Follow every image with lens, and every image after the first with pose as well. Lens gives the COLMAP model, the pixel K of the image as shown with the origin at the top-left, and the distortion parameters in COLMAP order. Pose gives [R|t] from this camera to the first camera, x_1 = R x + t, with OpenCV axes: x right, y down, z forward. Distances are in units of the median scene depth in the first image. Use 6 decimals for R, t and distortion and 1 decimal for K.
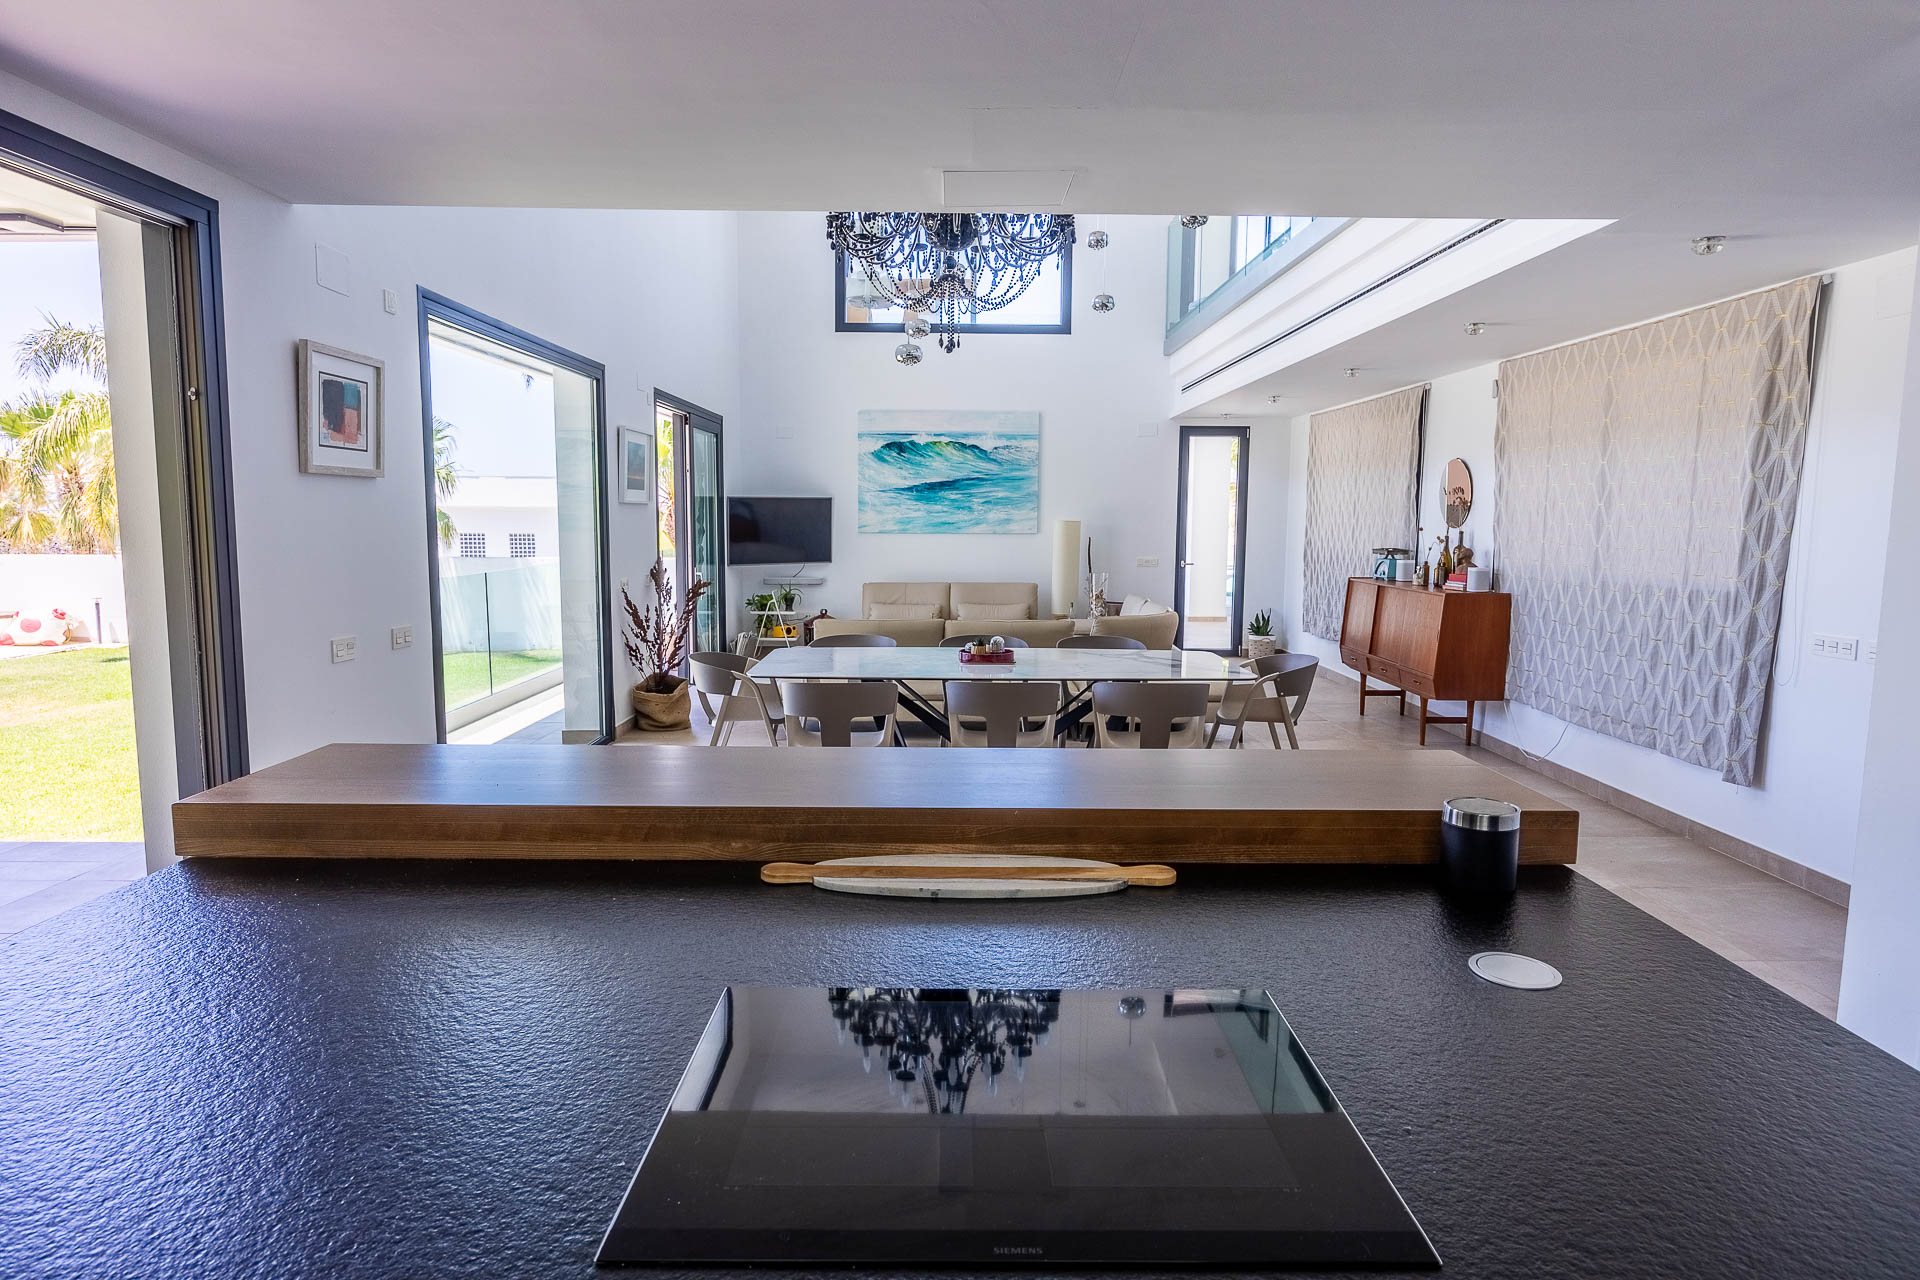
lens RADIAL K [[1074.7, 0, 983.5], [0, 1074.7, 645.6], [0, 0, 1]] dist [-0.009377, 0.000917]
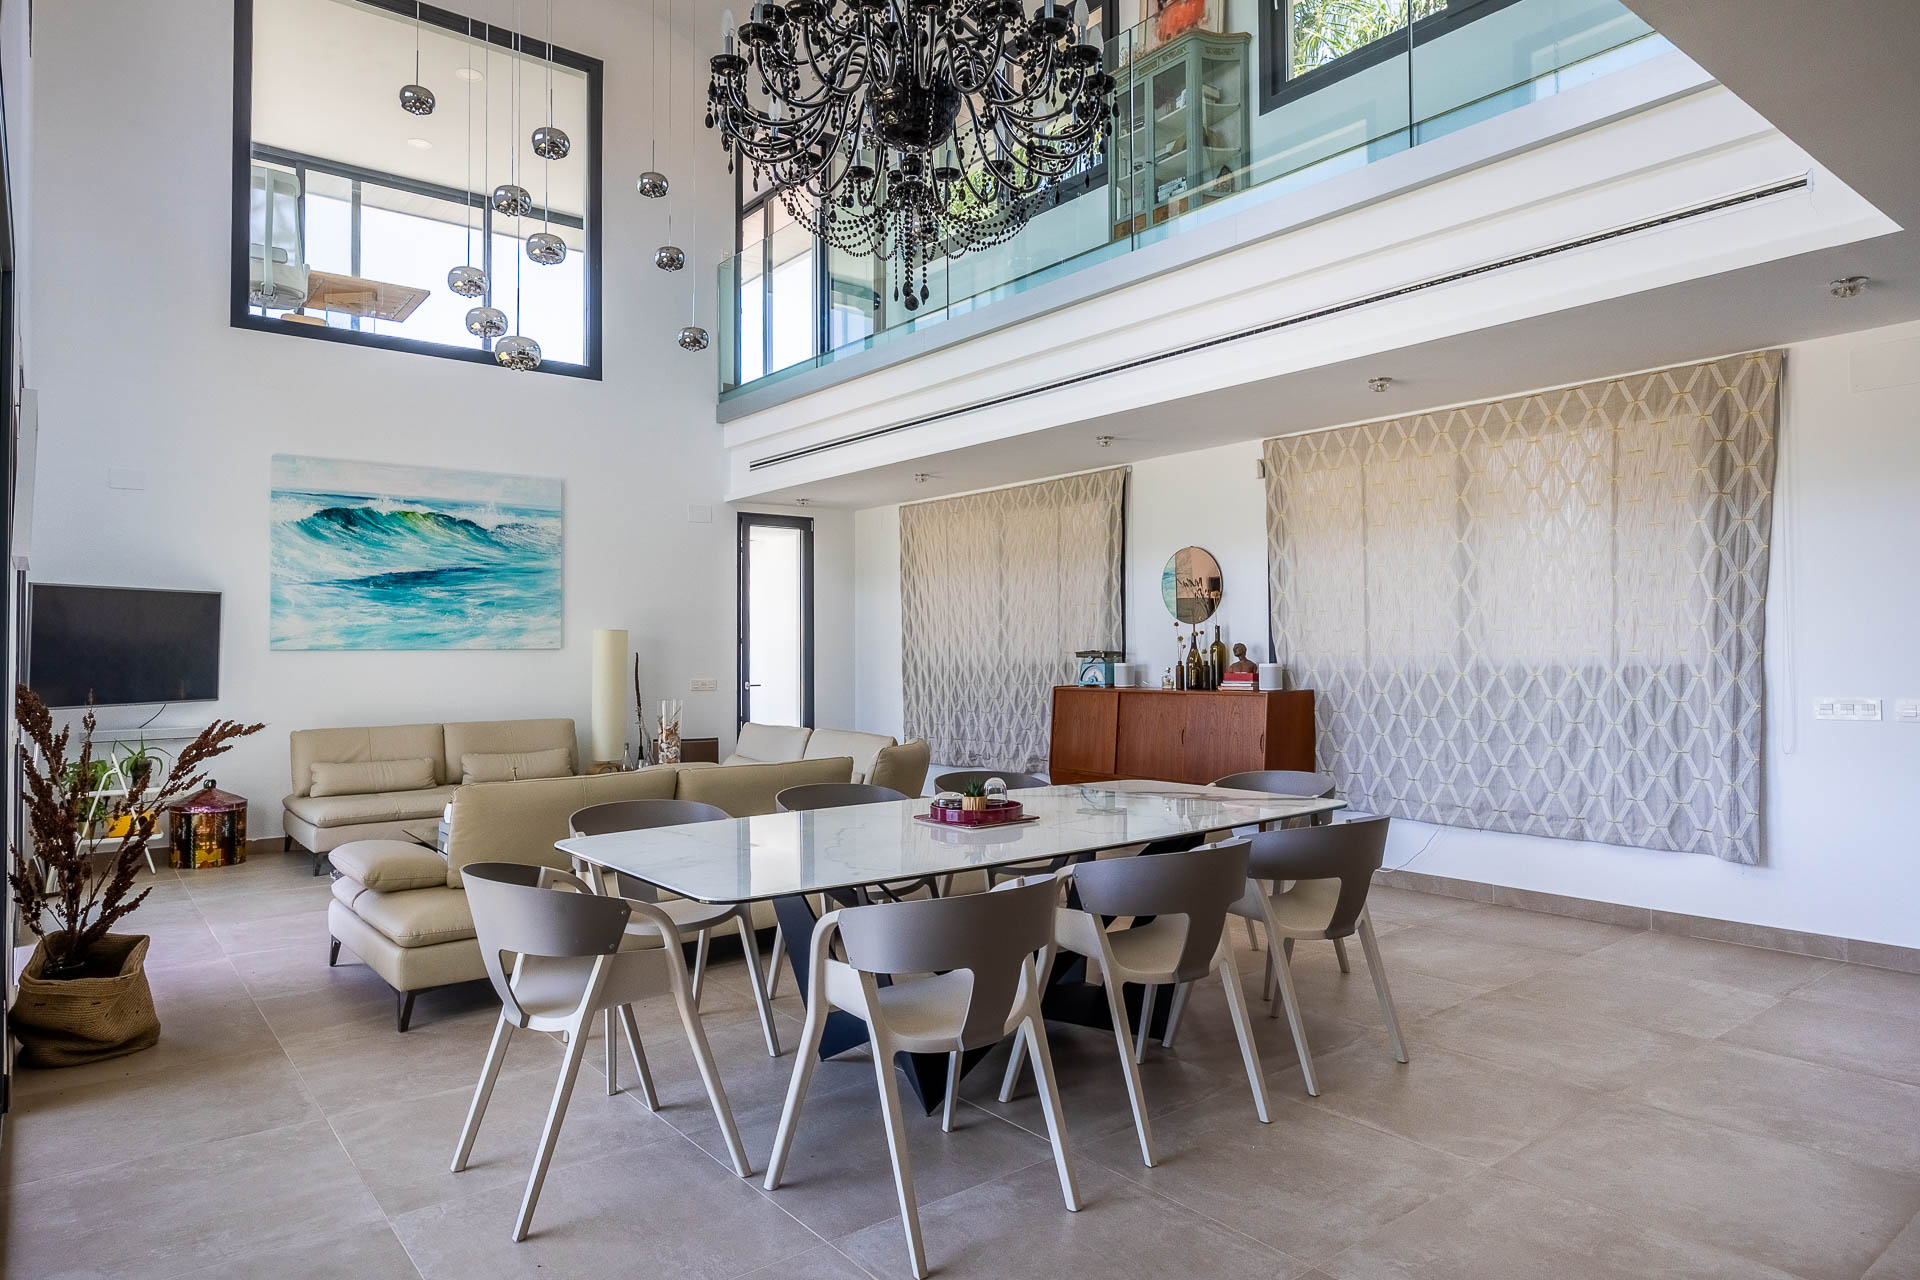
lens RADIAL K [[1140.1, 0, 956.2], [0, 1140.1, 635.9], [0, 0, 1]] dist [-0.003970, -0.005374]
pose [[0.795156, -0.003467, 0.606395, -0.298764], [0.086459, 0.990416, -0.107709, -0.014712], [-0.600210, 0.138074, 0.787835, 0.383217]]
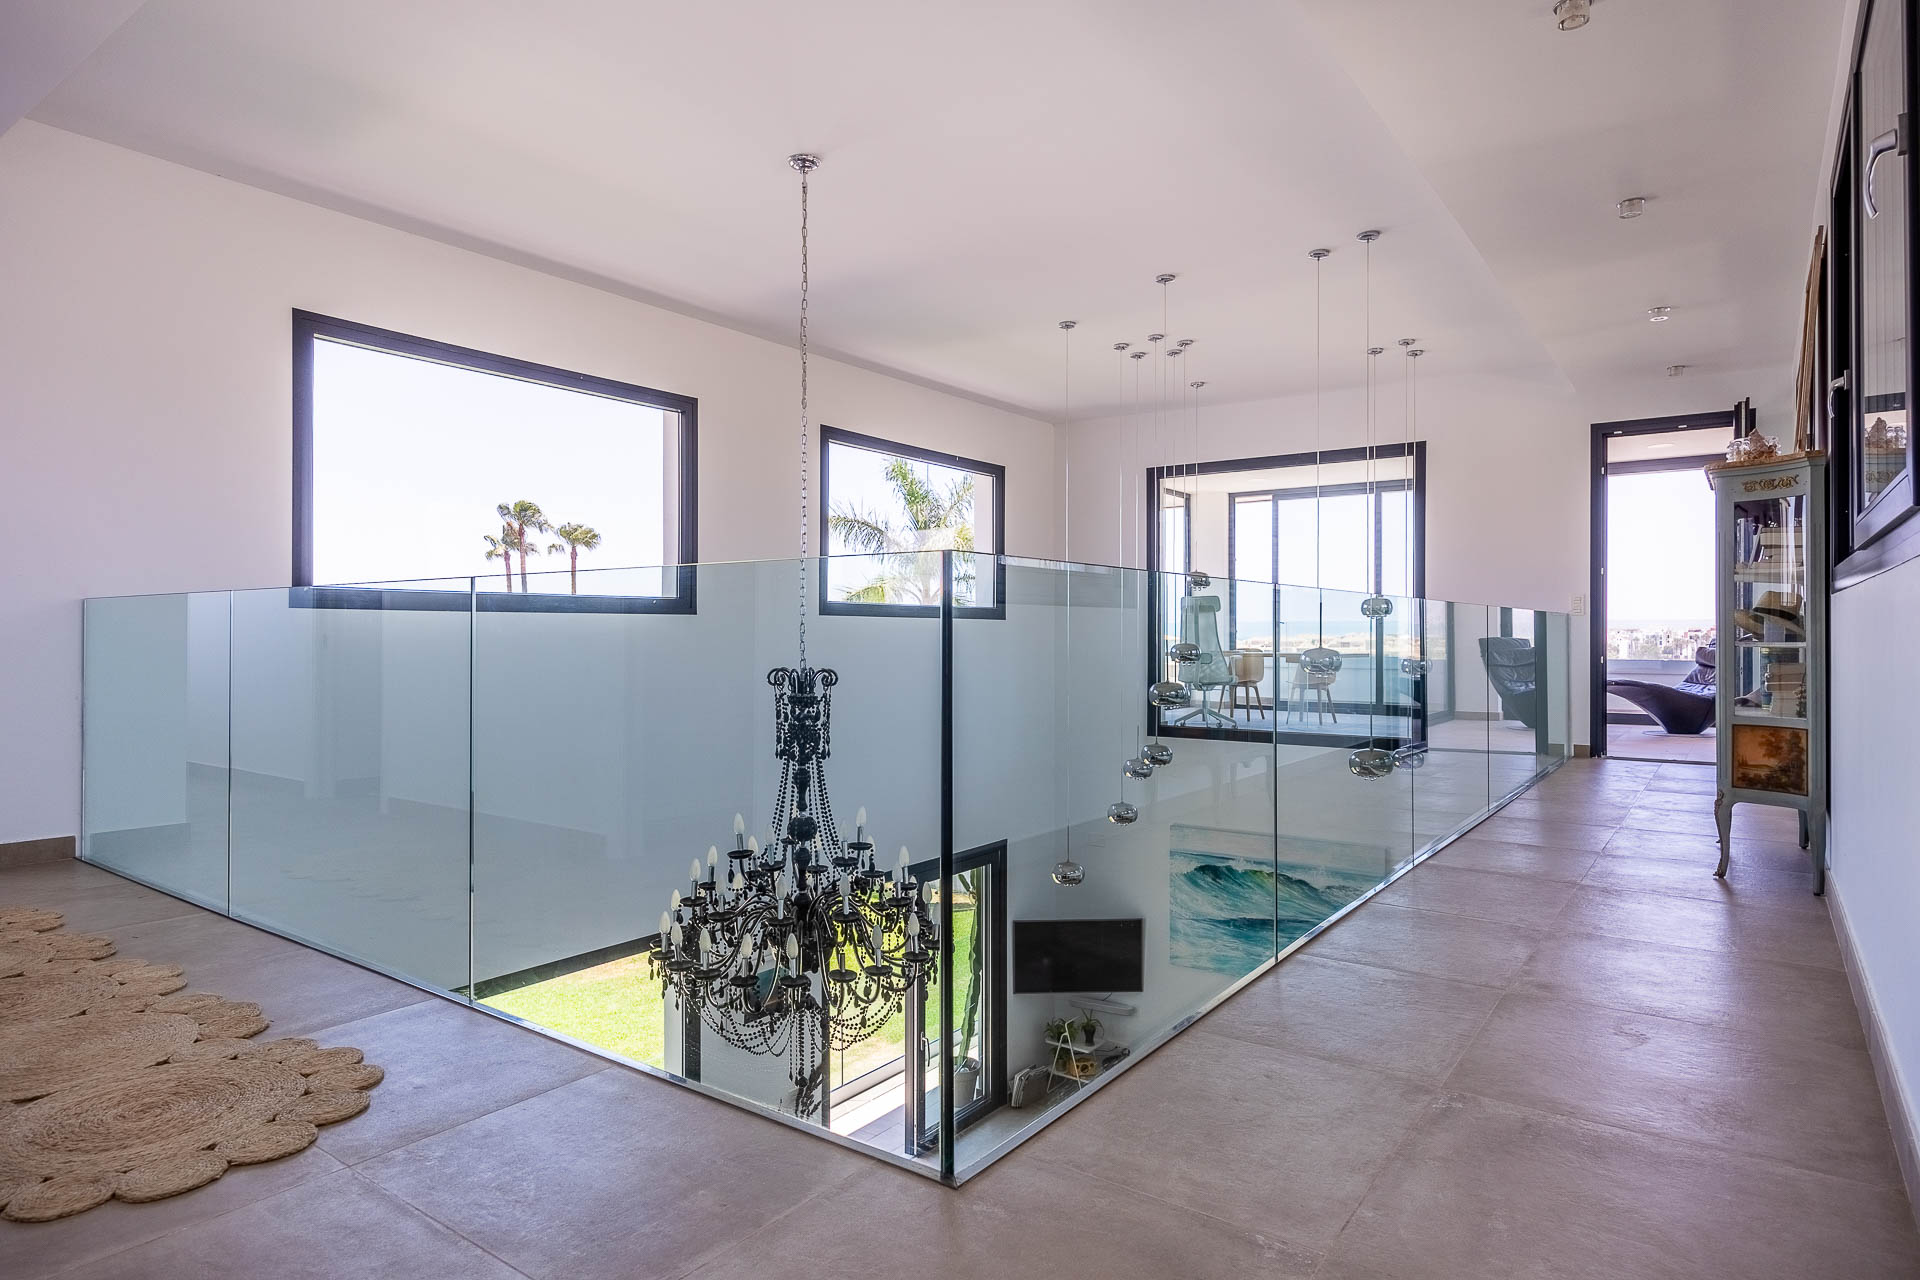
lens RADIAL K [[1074.7, 0, 971.8], [0, 1074.7, 641.6], [0, 0, 1]] dist [-0.009377, 0.000917]
pose [[0.791743, -0.005376, -0.610831, 0.431162], [-0.066714, 0.993219, -0.095214, -0.405417], [0.607201, 0.116135, 0.786015, 0.289811]]
